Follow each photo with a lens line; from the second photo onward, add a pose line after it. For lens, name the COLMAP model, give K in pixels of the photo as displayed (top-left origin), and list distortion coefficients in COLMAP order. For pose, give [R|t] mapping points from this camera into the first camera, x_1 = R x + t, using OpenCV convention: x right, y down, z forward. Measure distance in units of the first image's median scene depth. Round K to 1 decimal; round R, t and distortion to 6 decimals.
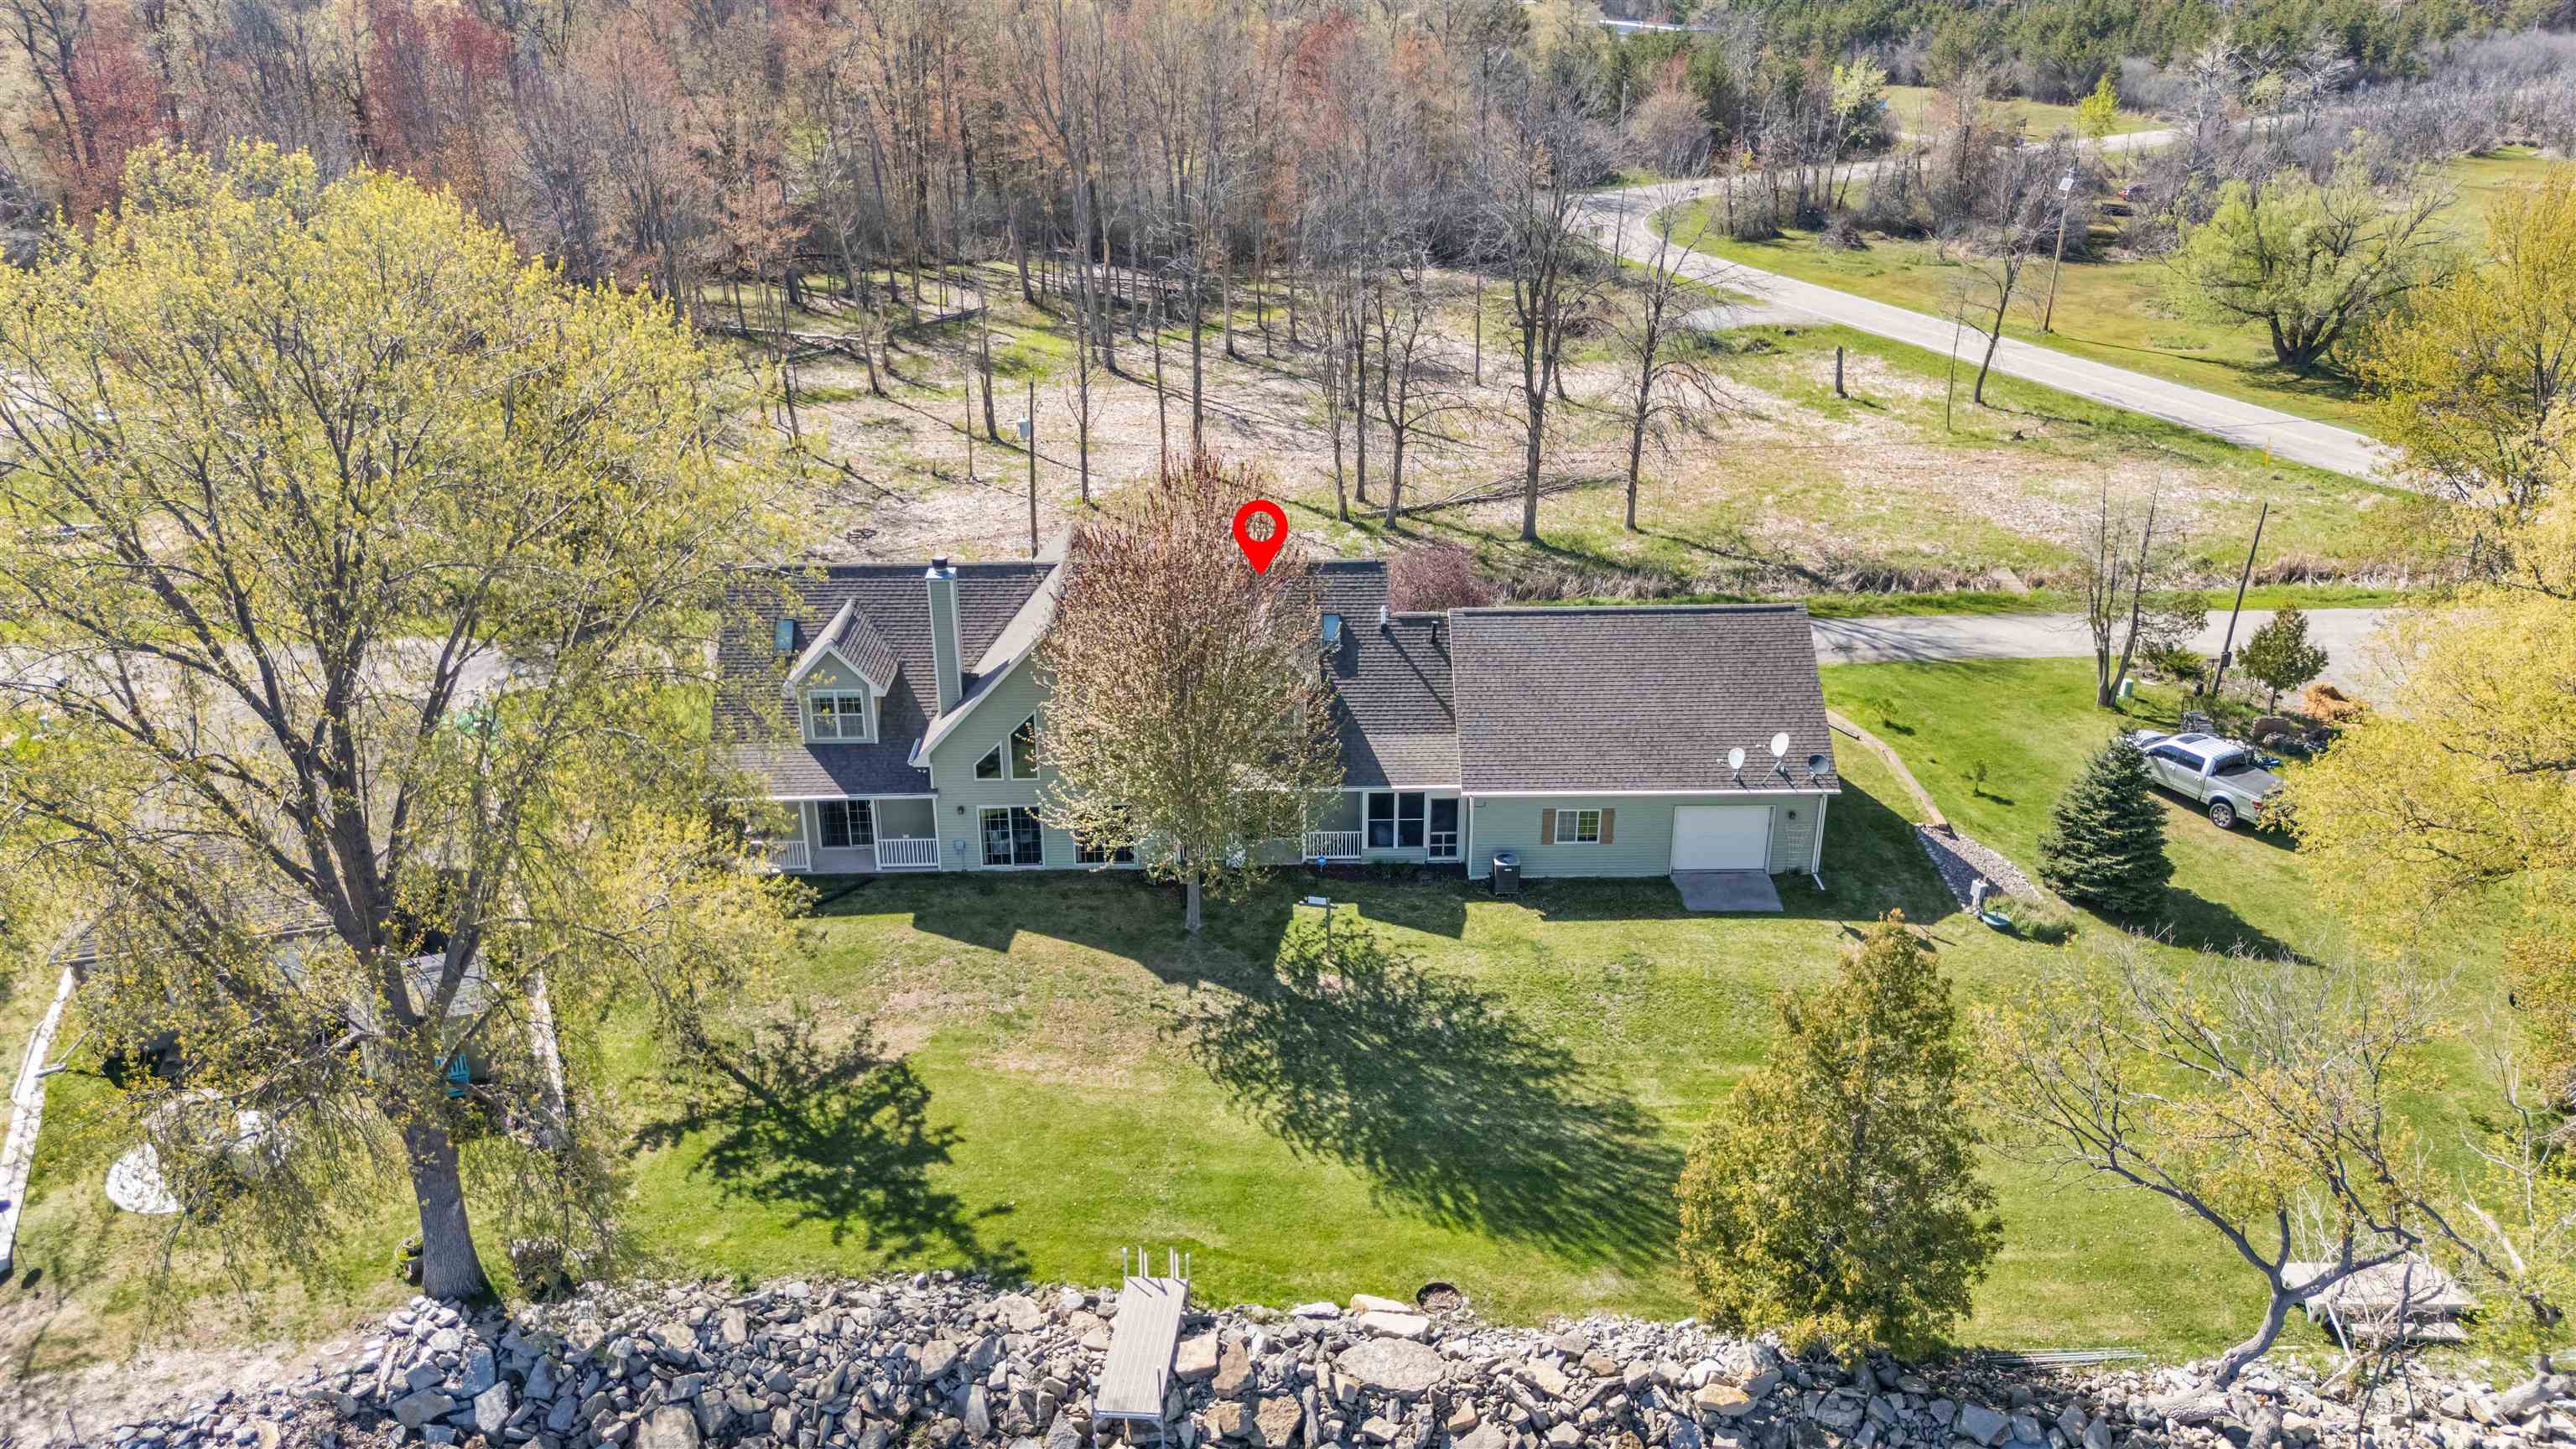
lens RADIAL K [[1918.7, 0, 1328.7], [0, 1918.7, 670.3], [0, 0, 1]] dist [0.043196, -0.001409]
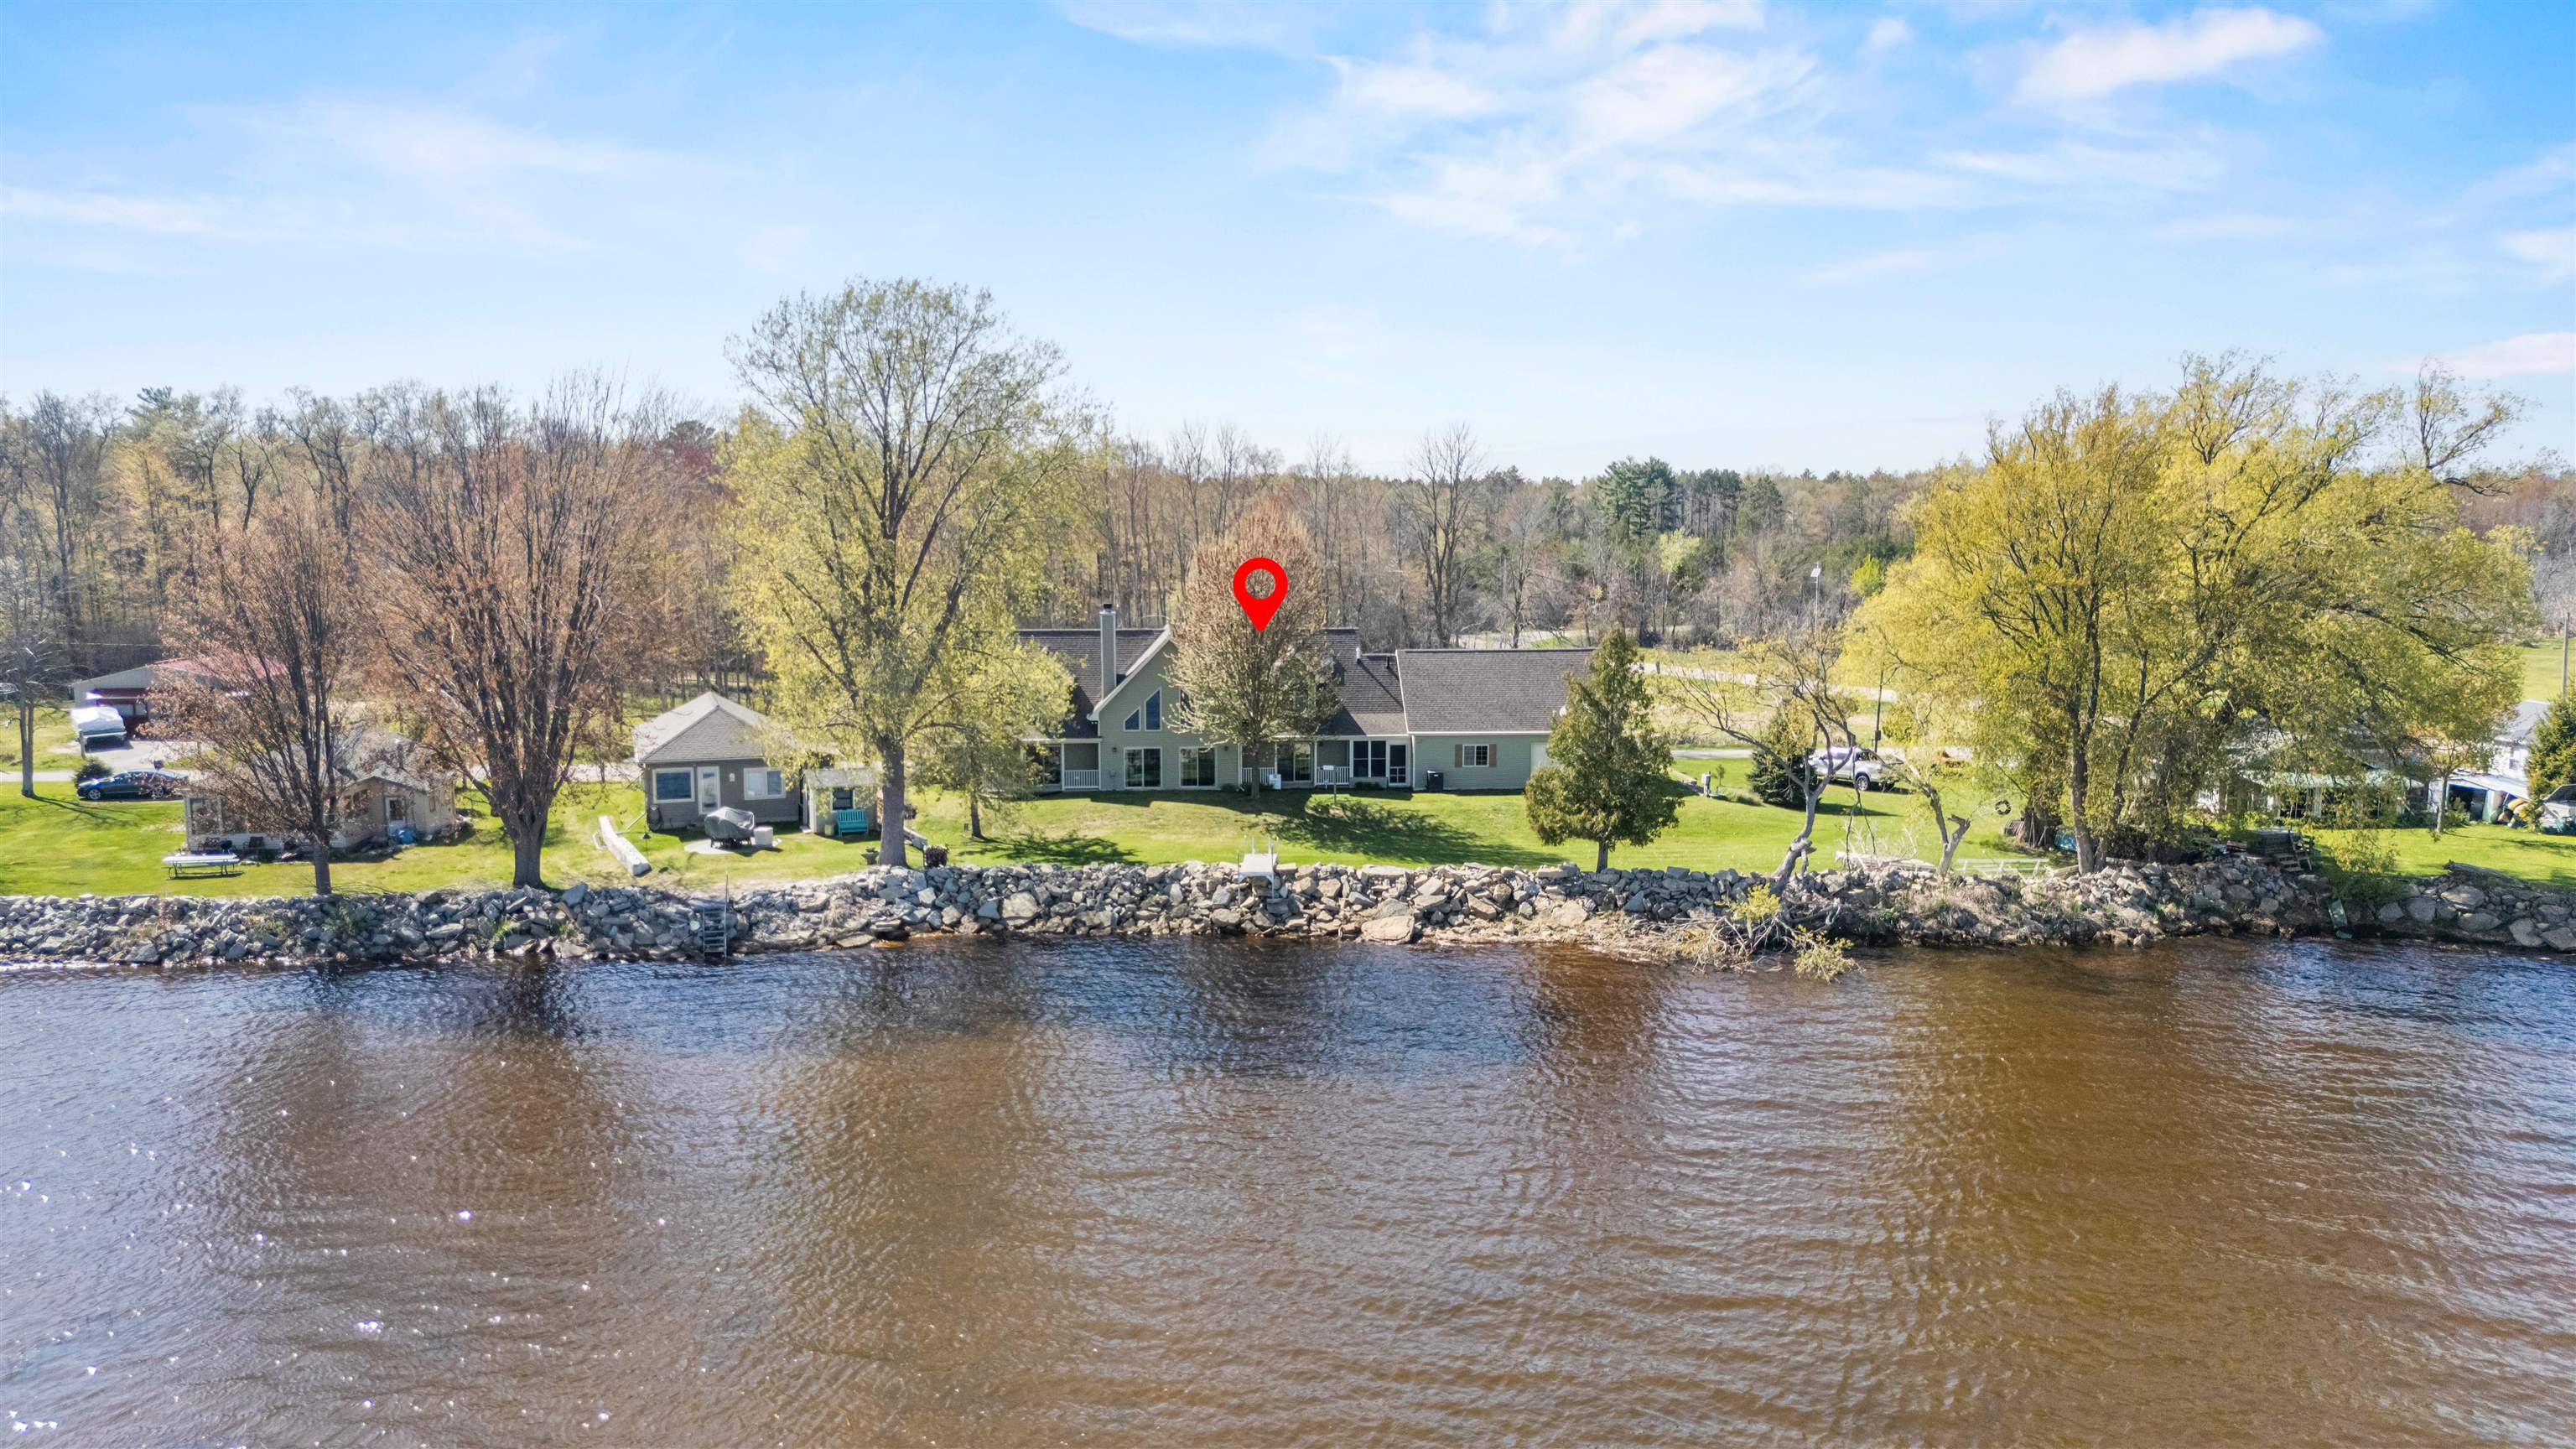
lens RADIAL K [[1918.7, 0, 1328.7], [0, 1918.7, 670.3], [0, 0, 1]] dist [0.043196, -0.001409]
pose [[0.998945, -0.000291, 0.045920, -0.080708], [0.014422, 0.951370, -0.307712, 0.536406], [-0.043598, 0.308049, 0.950371, -0.651145]]
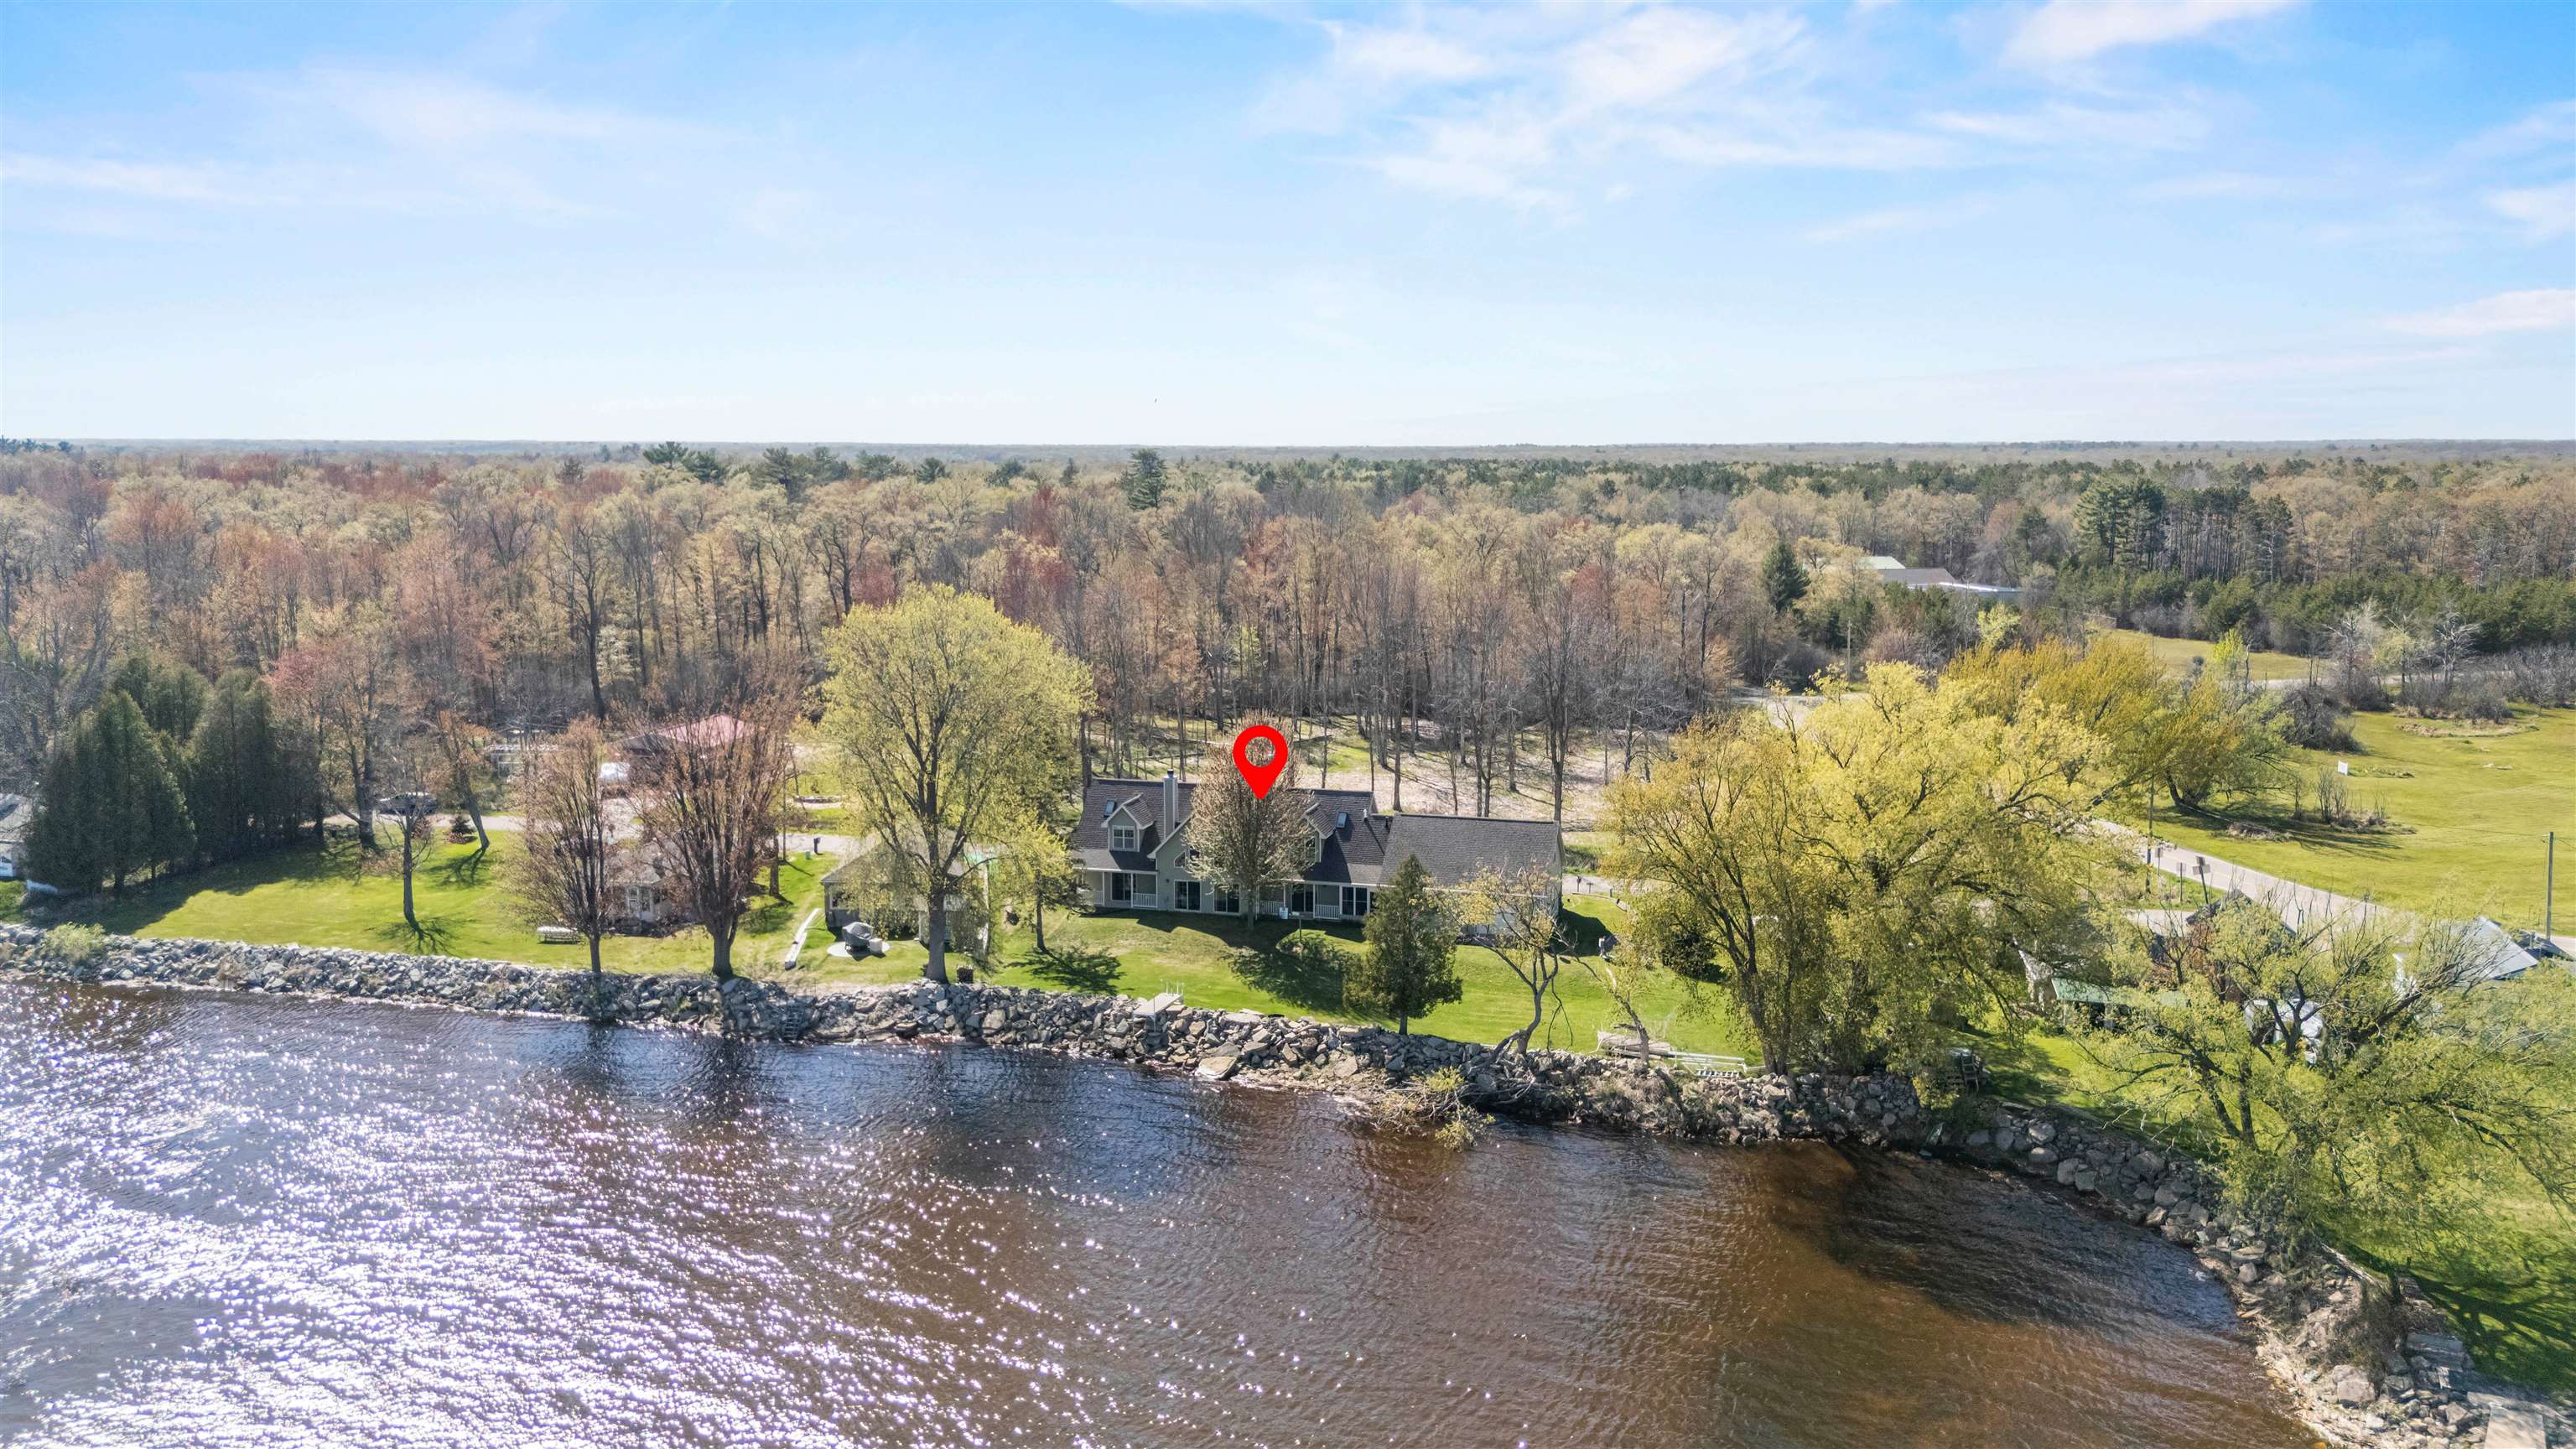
lens RADIAL K [[1918.7, 0, 1328.7], [0, 1918.7, 670.3], [0, 0, 1]] dist [0.043196, -0.001409]
pose [[0.959086, 0.037530, -0.280617, 0.620171], [-0.113523, 0.958982, -0.259741, 0.403611], [0.259359, 0.280970, 0.924007, -1.116373]]
